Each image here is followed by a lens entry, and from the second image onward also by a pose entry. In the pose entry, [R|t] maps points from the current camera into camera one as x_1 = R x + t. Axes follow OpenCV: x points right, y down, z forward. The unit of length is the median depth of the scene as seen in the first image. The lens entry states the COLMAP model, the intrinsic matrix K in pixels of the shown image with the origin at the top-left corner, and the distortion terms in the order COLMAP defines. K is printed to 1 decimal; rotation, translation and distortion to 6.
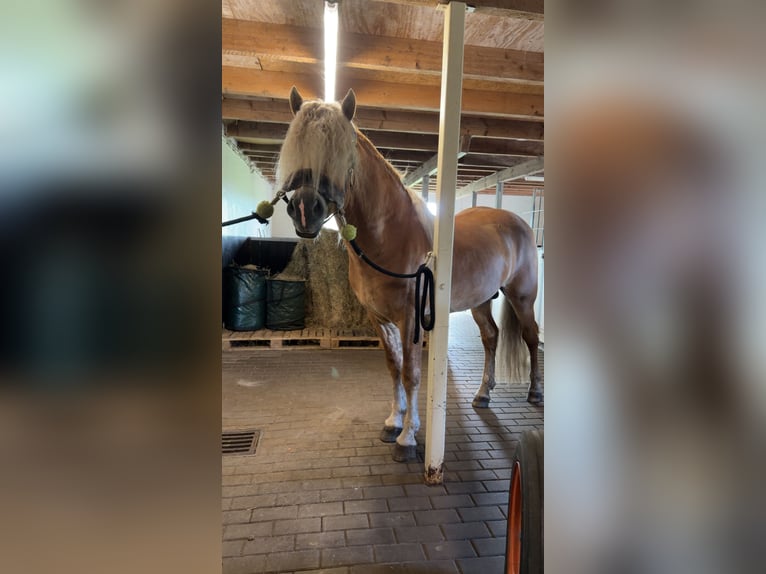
lens RADIAL K [[435.5, 0, 387.6], [0, 435.5, 297.7], [0, 0, 1]] dist [0.007736, -0.009059]
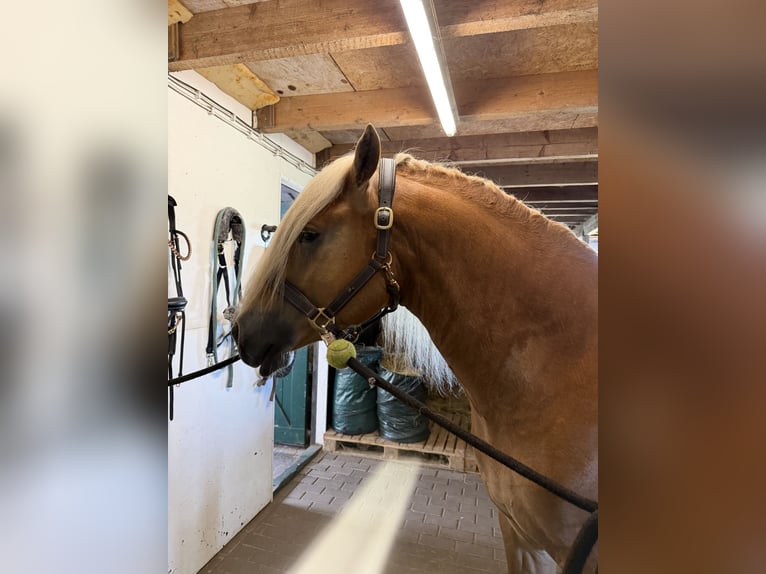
lens RADIAL K [[415.1, 0, 377.6], [0, 415.1, 286.6], [0, 0, 1]] dist [-0.003349, -0.006776]
pose [[0.913225, -0.003361, -0.407443, 0.023447], [-0.048998, 0.991804, -0.118002, -0.157853], [0.404500, 0.127726, 0.905575, 0.540206]]
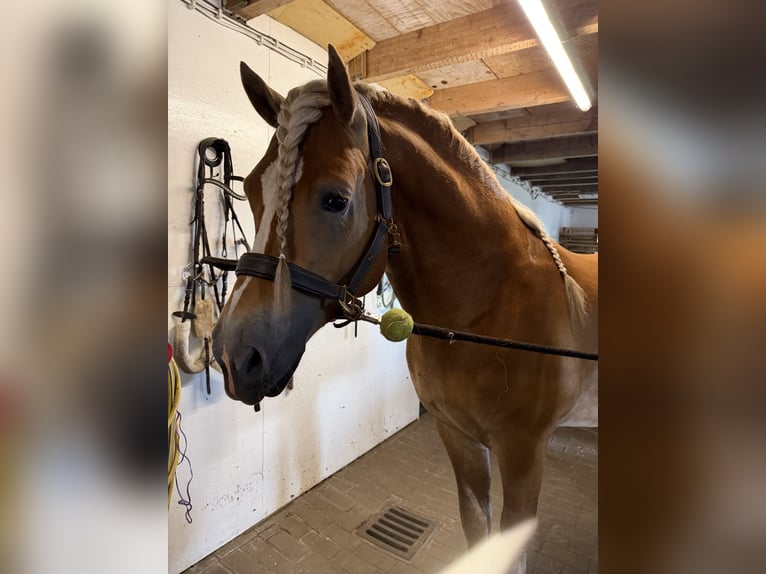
lens RADIAL K [[415.1, 0, 373.8], [0, 415.1, 291.4], [0, 0, 1]] dist [-0.003349, -0.006776]
pose [[0.725565, 0.057857, -0.685717, 0.127174], [-0.099057, 0.994863, -0.020872, -0.097230], [0.680987, 0.083069, 0.727569, 0.362146]]
